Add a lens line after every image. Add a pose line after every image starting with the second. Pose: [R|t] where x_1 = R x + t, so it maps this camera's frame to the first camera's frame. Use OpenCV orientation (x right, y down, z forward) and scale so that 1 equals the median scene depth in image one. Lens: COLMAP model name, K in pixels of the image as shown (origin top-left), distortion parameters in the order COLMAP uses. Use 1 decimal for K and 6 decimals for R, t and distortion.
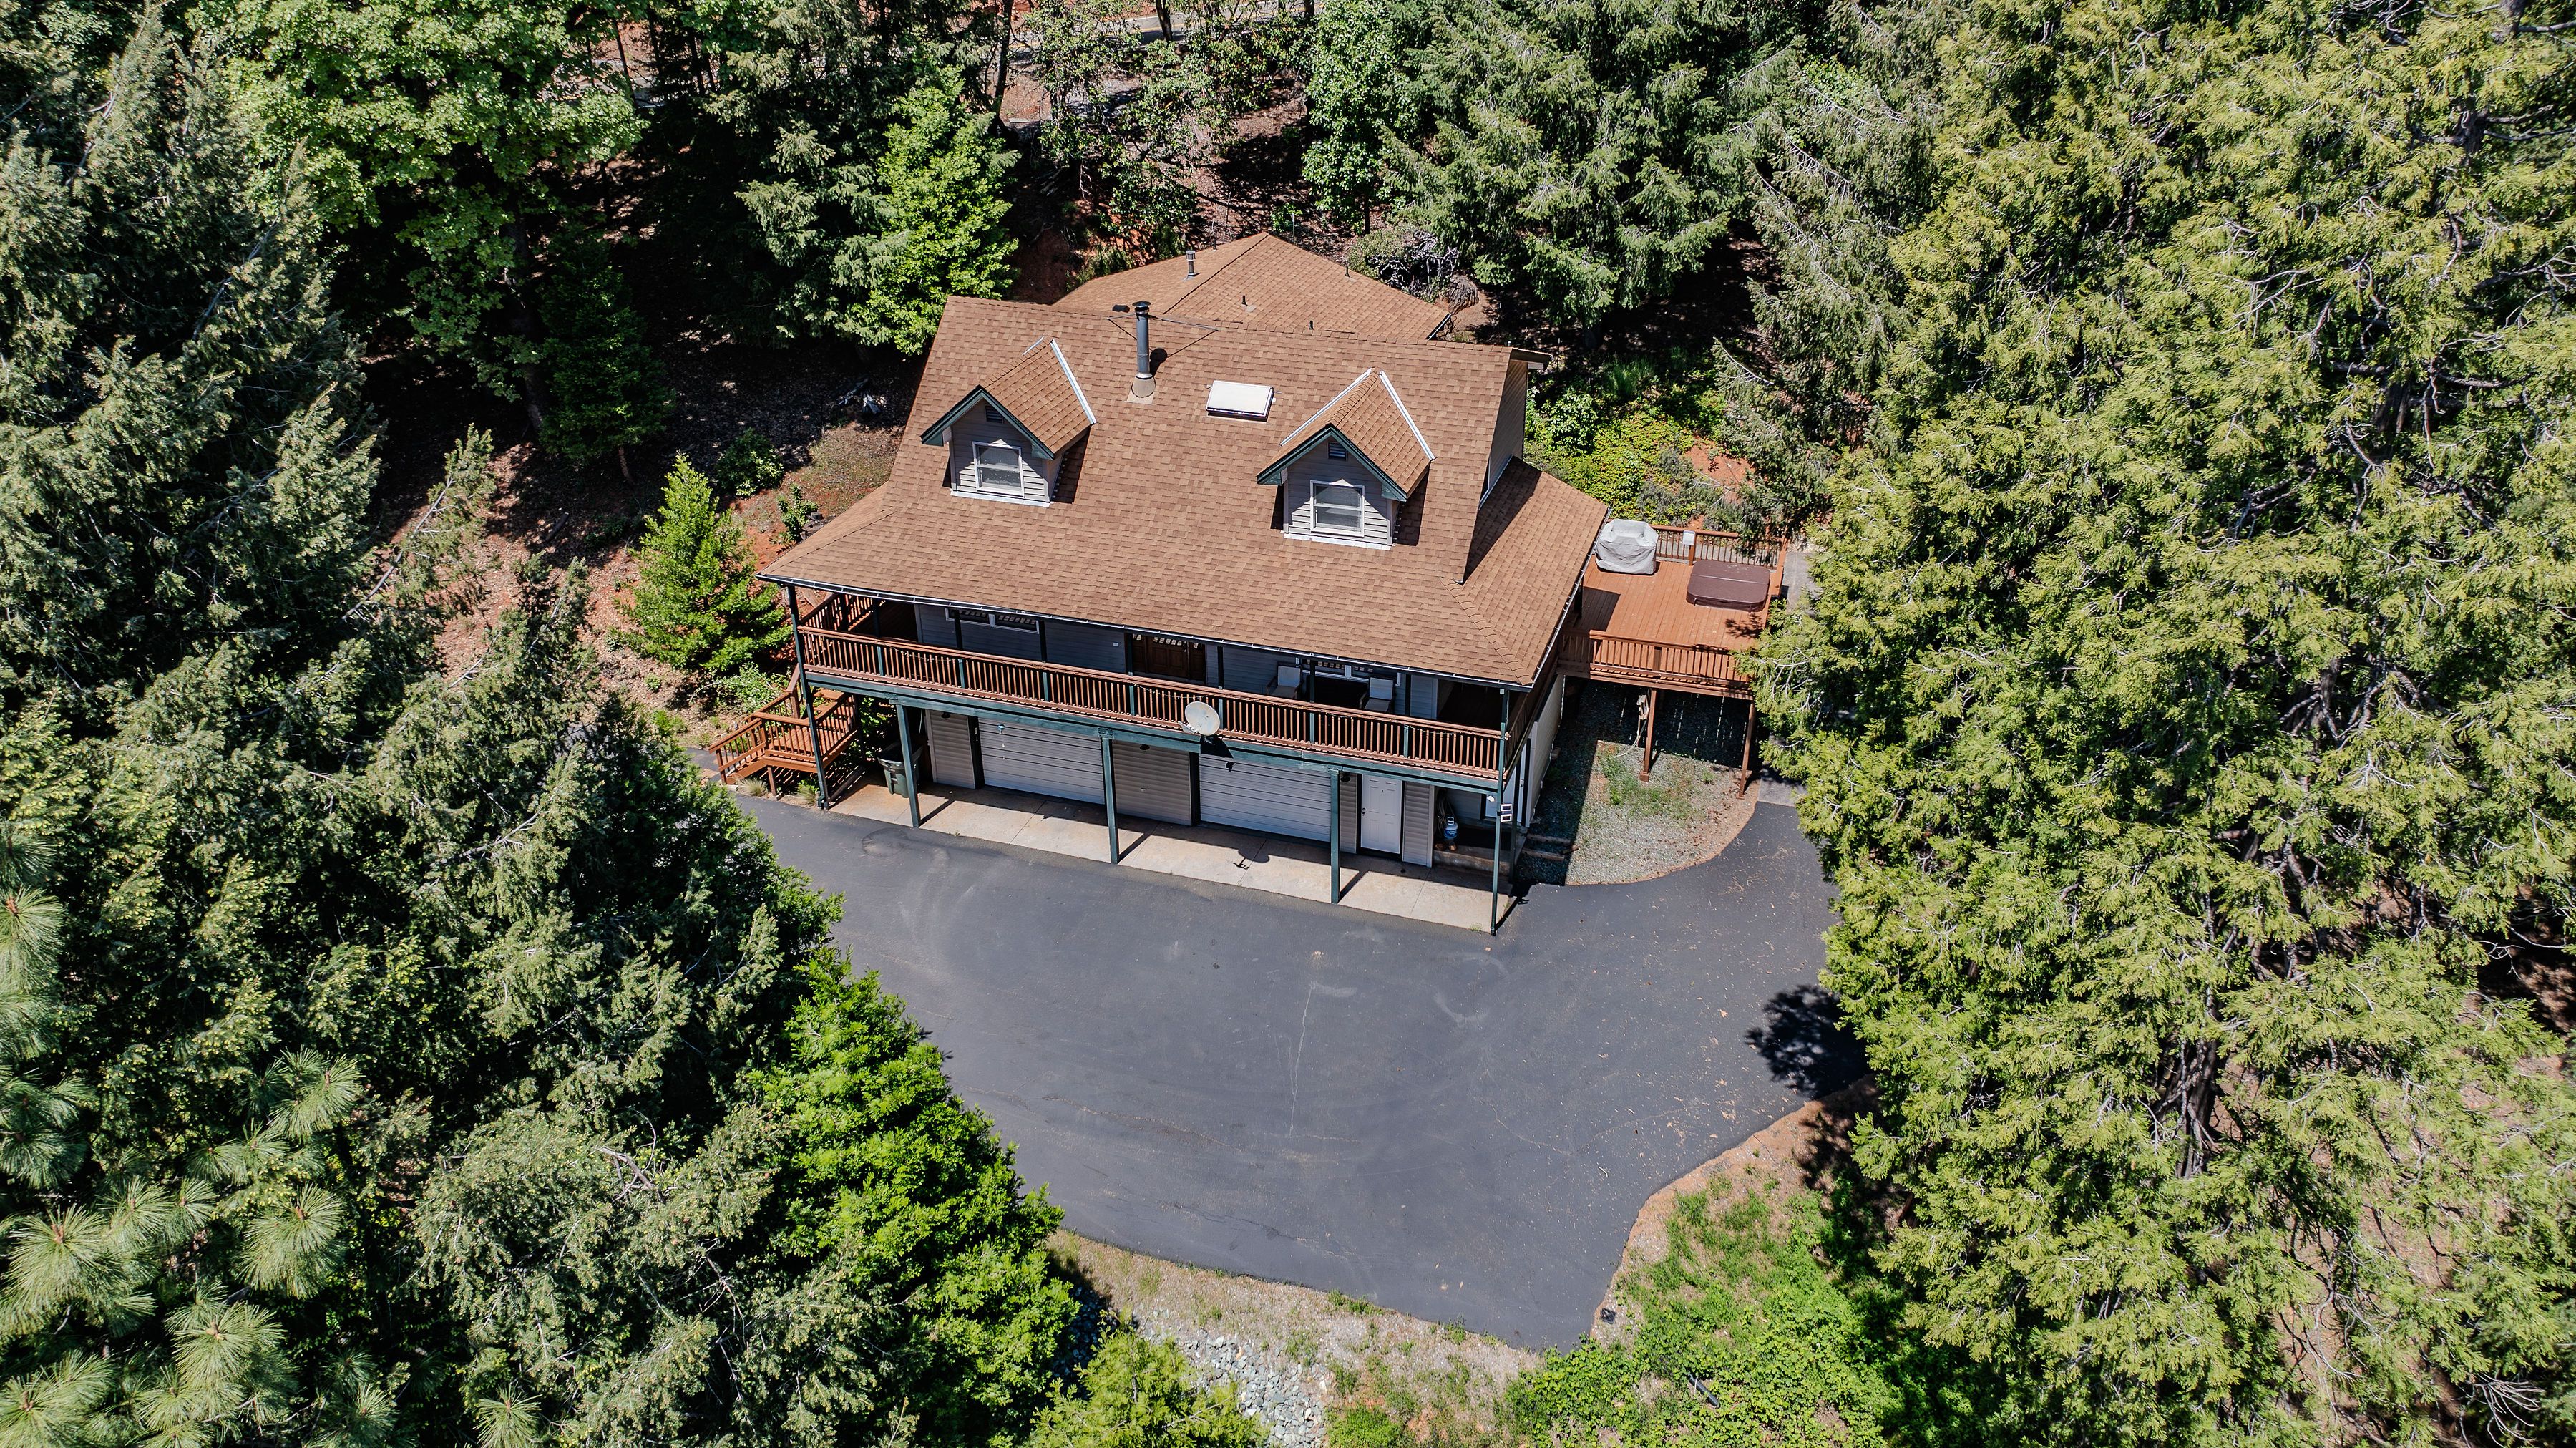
lens RADIAL K [[1776.1, 0, 1298.0], [0, 1776.1, 694.0], [0, 0, 1]] dist [0.069234, 0.000791]
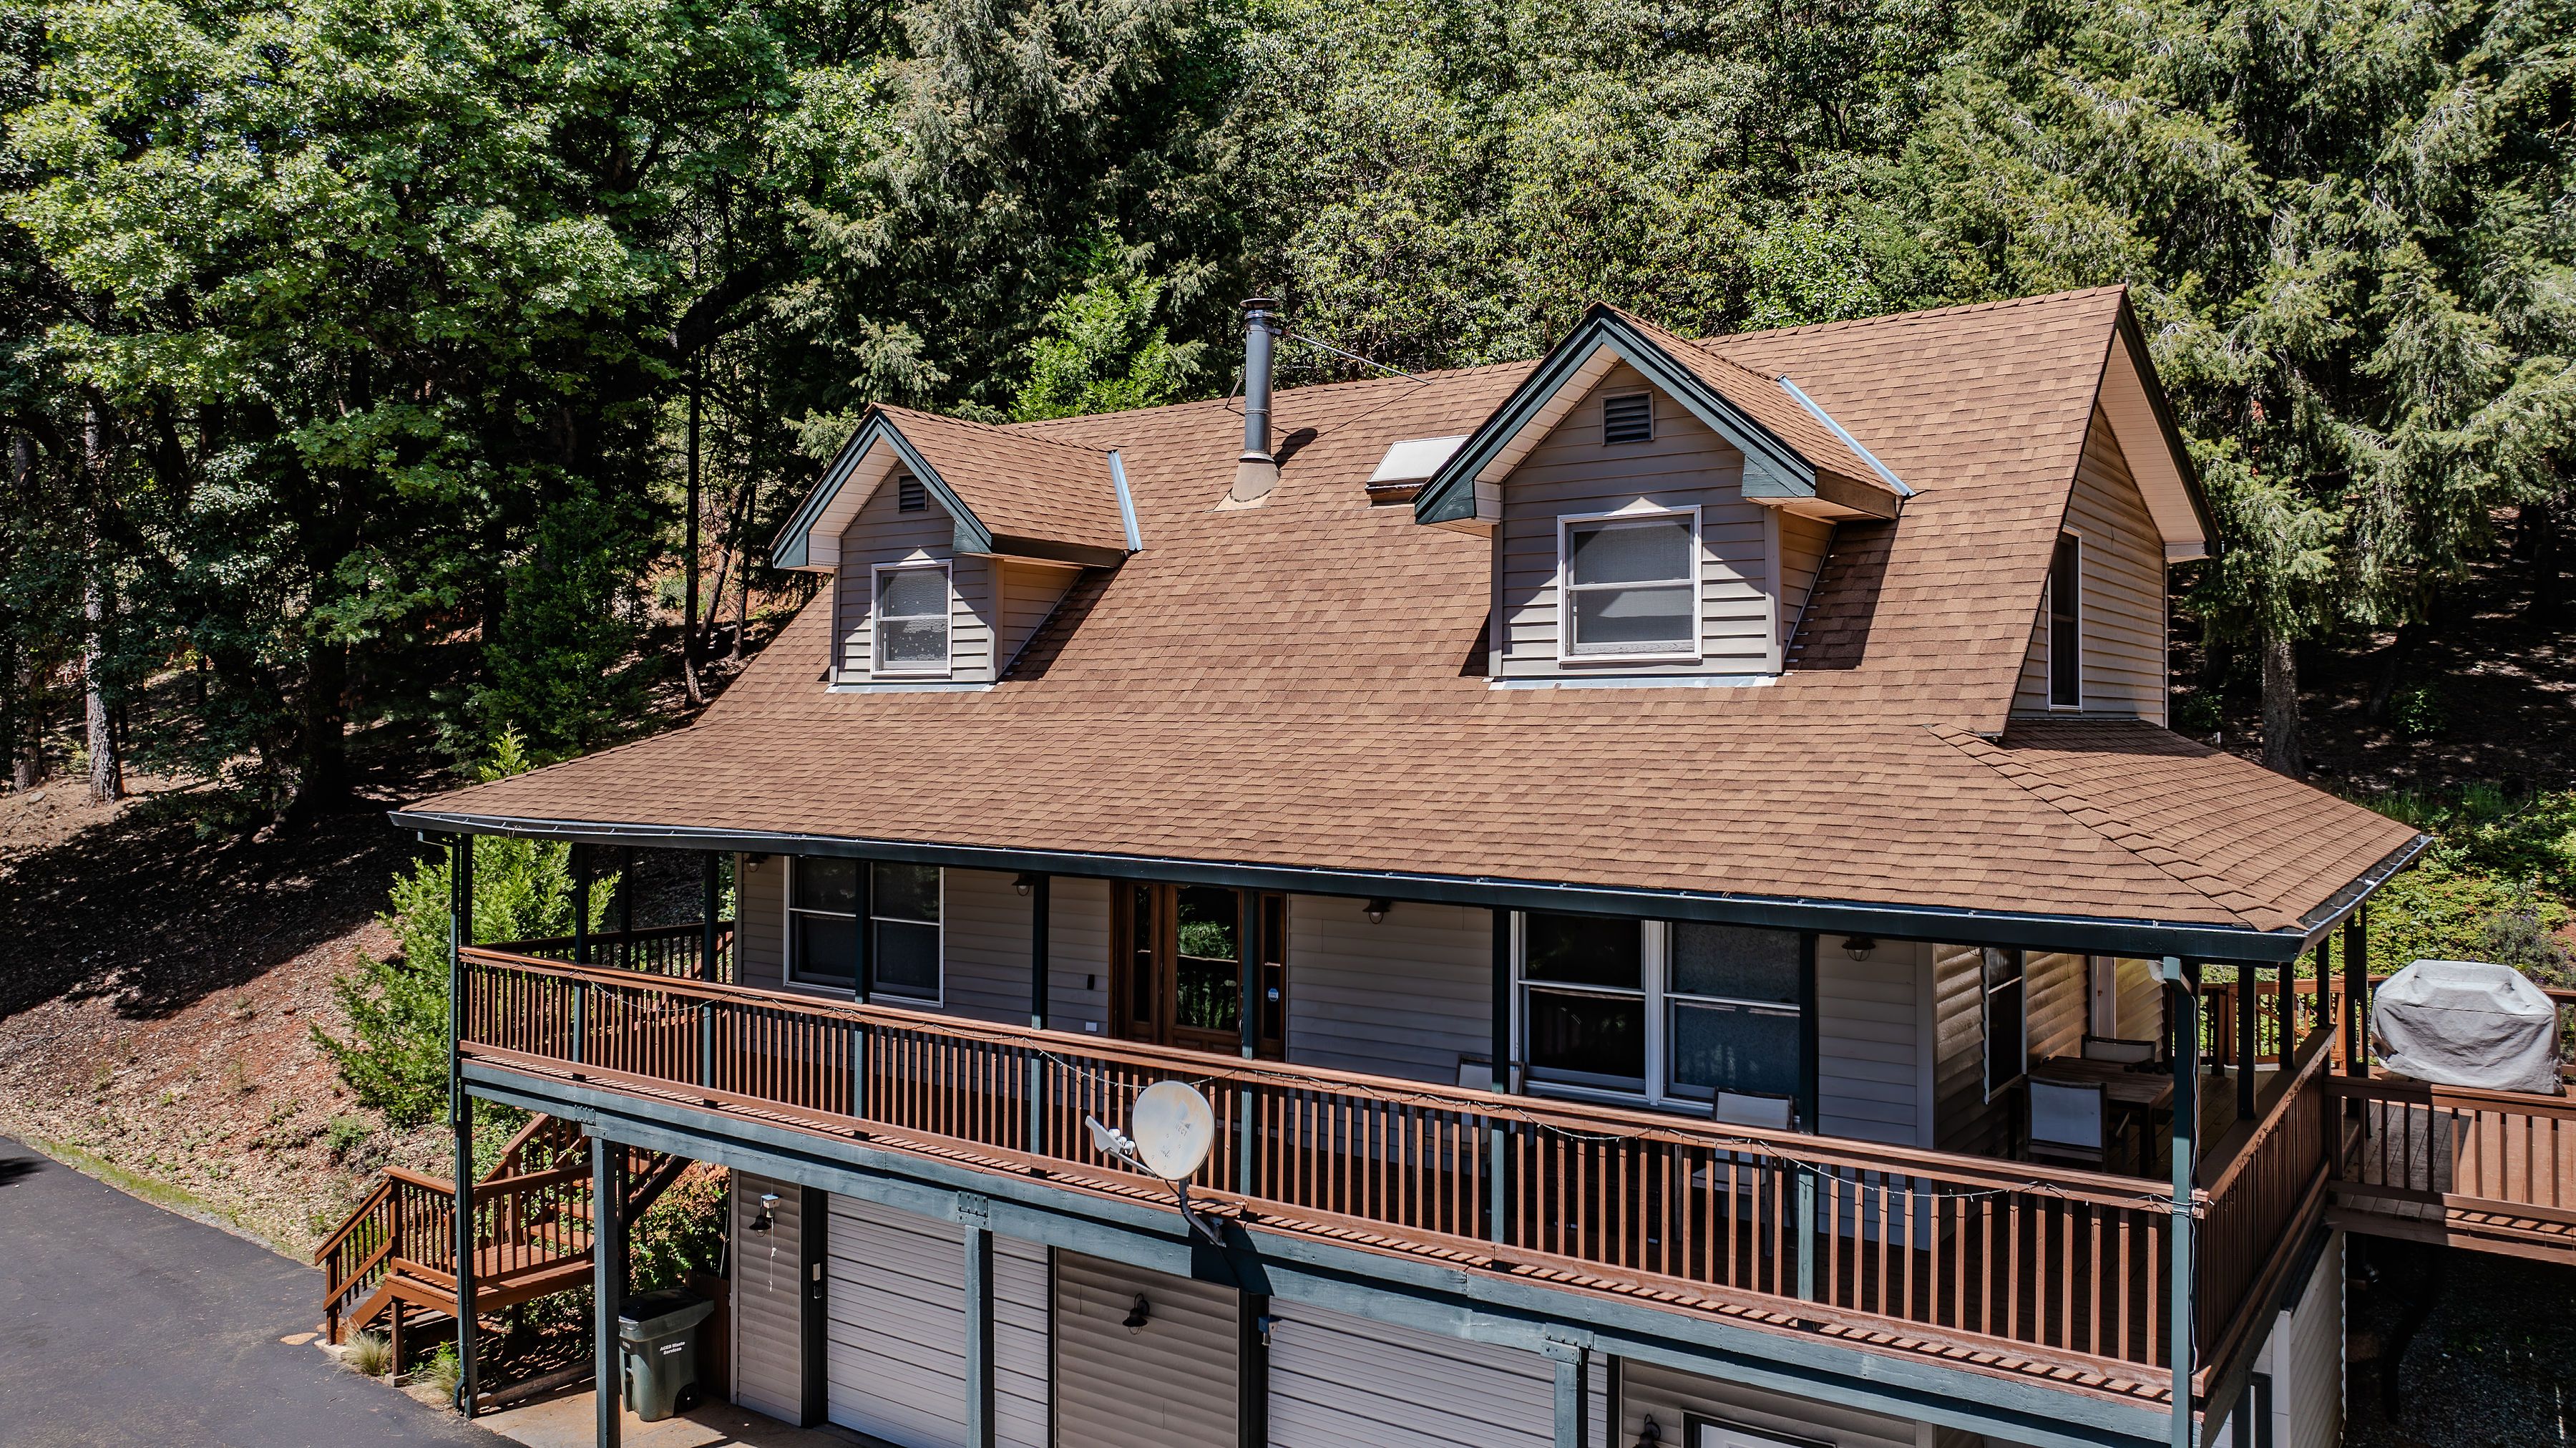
lens RADIAL K [[1800.6, 0, 1299.3], [0, 1800.6, 707.3], [0, 0, 1]] dist [-0.017181, 0.001938]
pose [[0.954456, 0.005279, -0.298305, 0.062740], [-0.145385, 0.881330, -0.449579, 0.084400], [0.260532, 0.472472, 0.841958, 0.641315]]
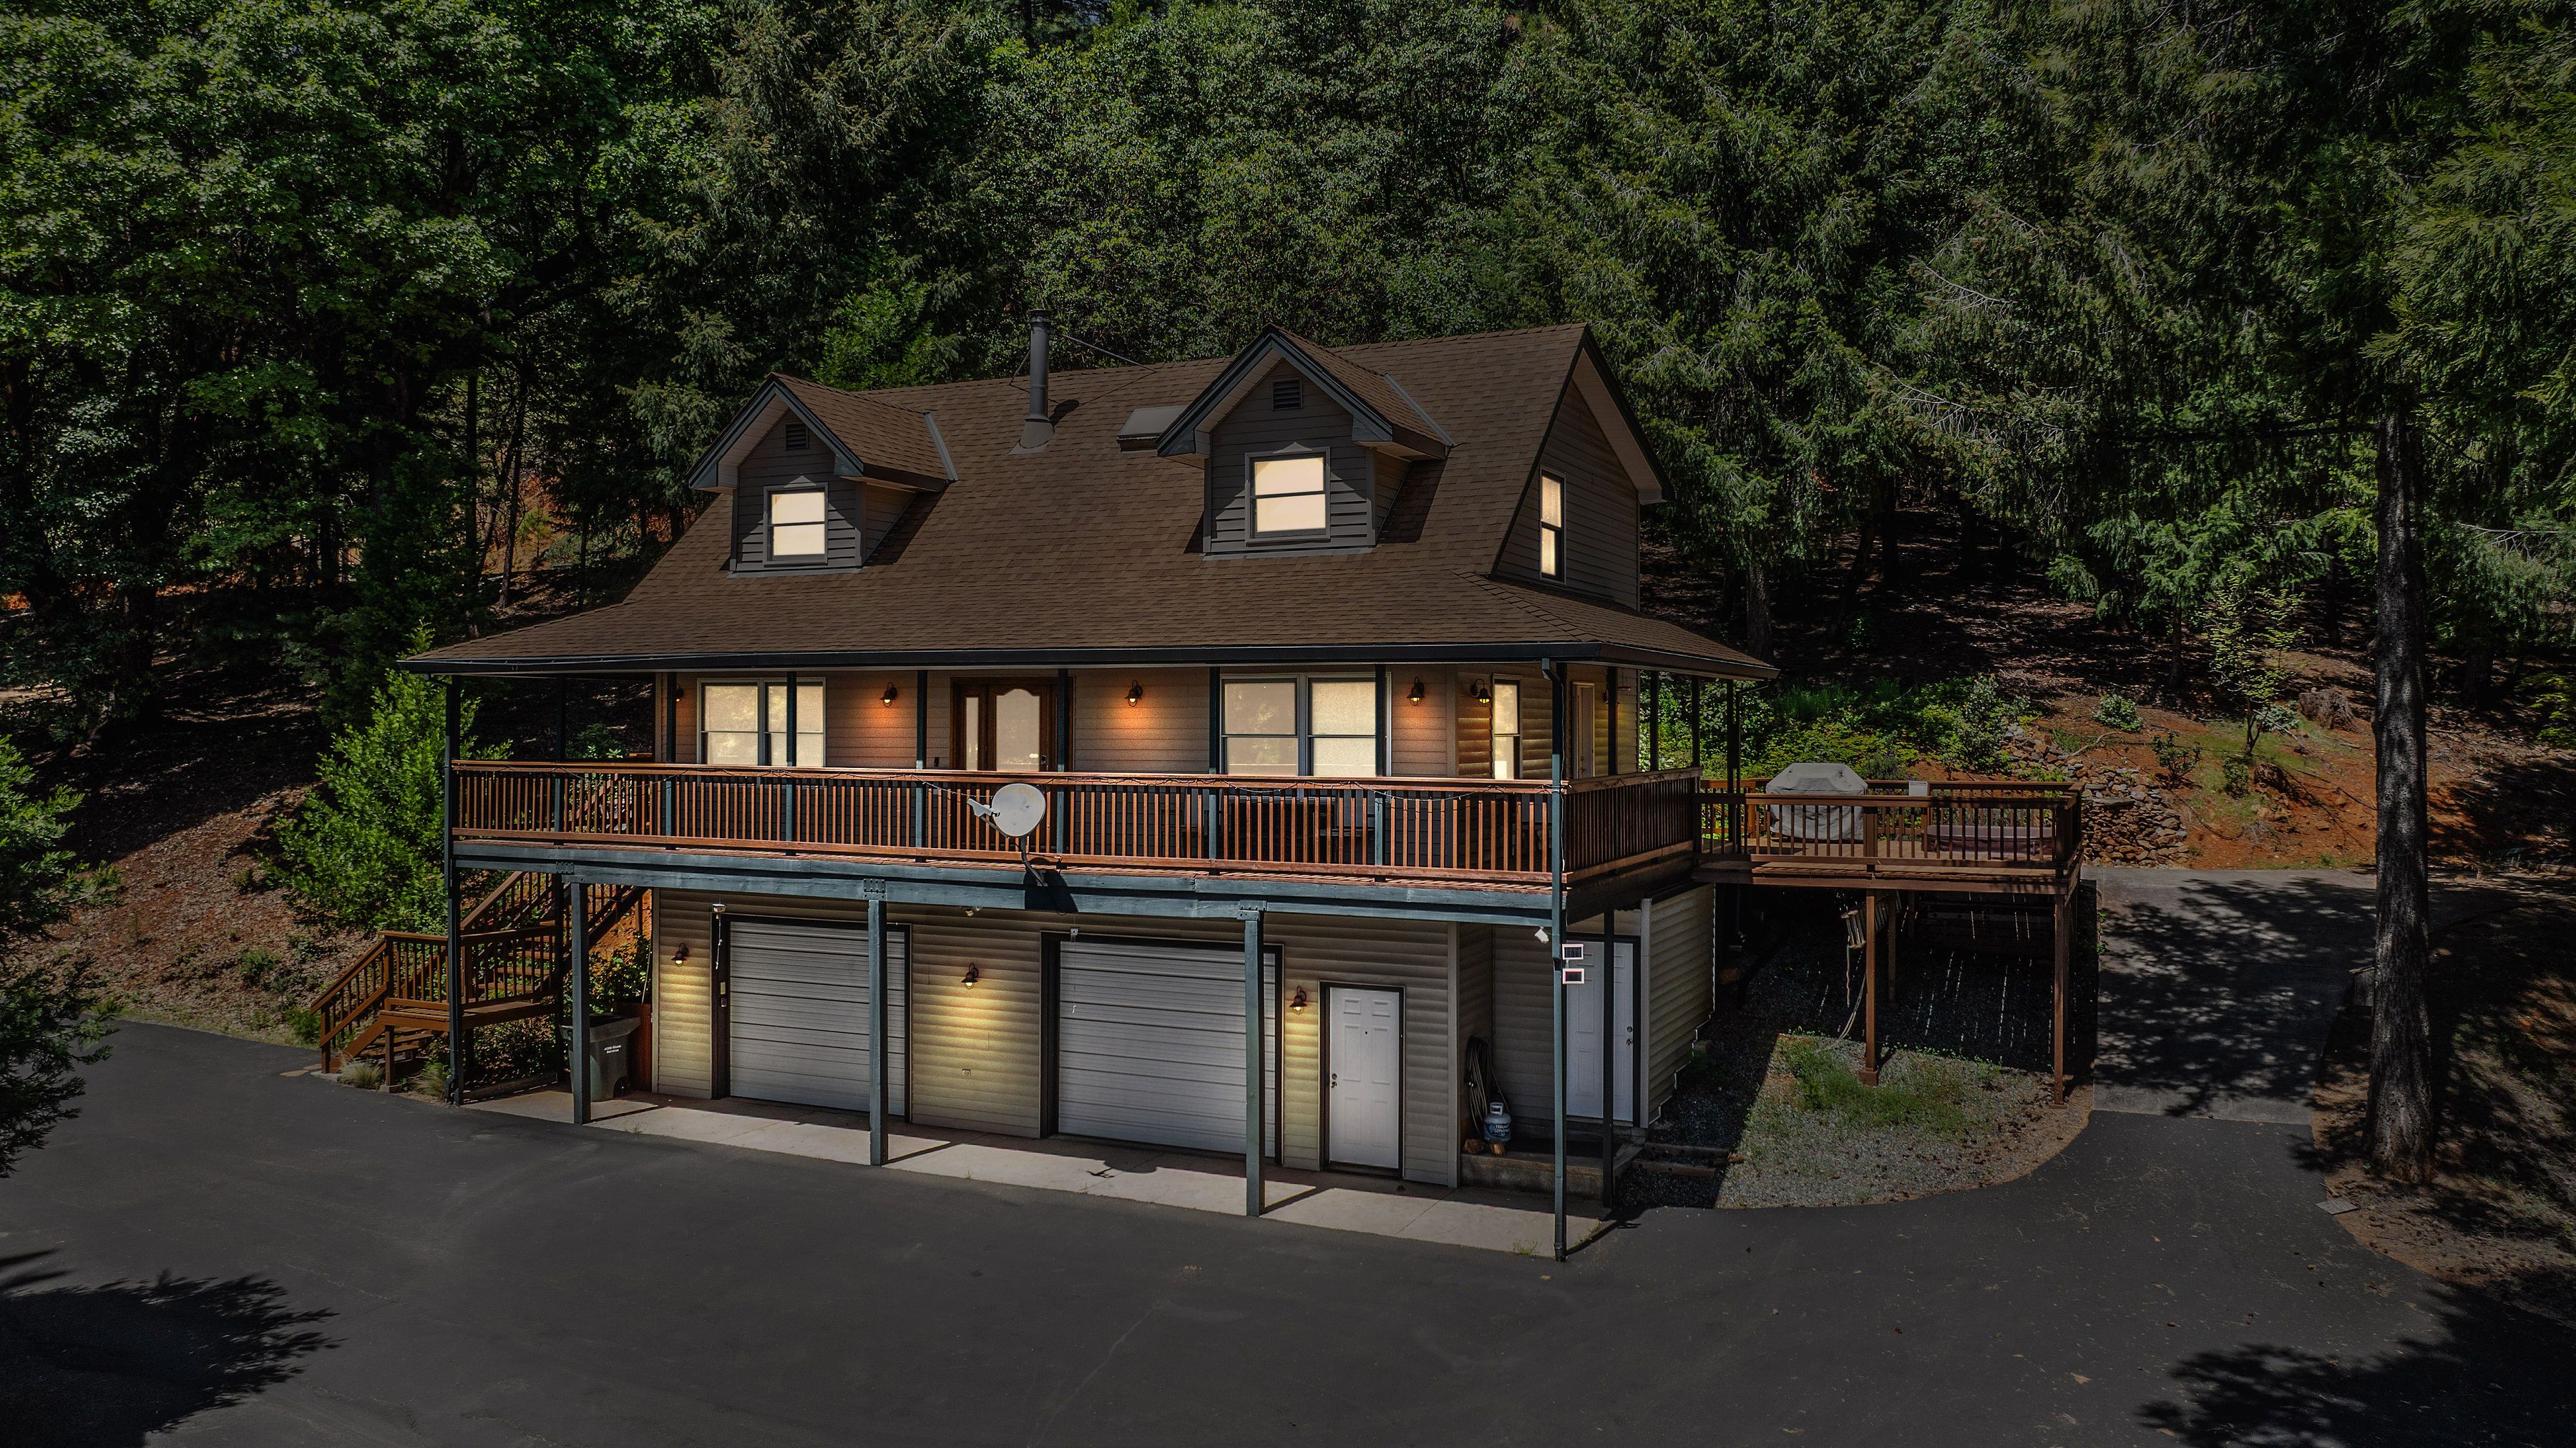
lens RADIAL K [[1800.6, 0, 1299.3], [0, 1800.6, 707.3], [0, 0, 1]] dist [-0.017181, 0.001938]
pose [[0.992251, 0.004706, -0.124157, 0.094356], [-0.062624, 0.882007, -0.467057, 0.222796], [0.107310, 0.471213, 0.875467, 0.472501]]
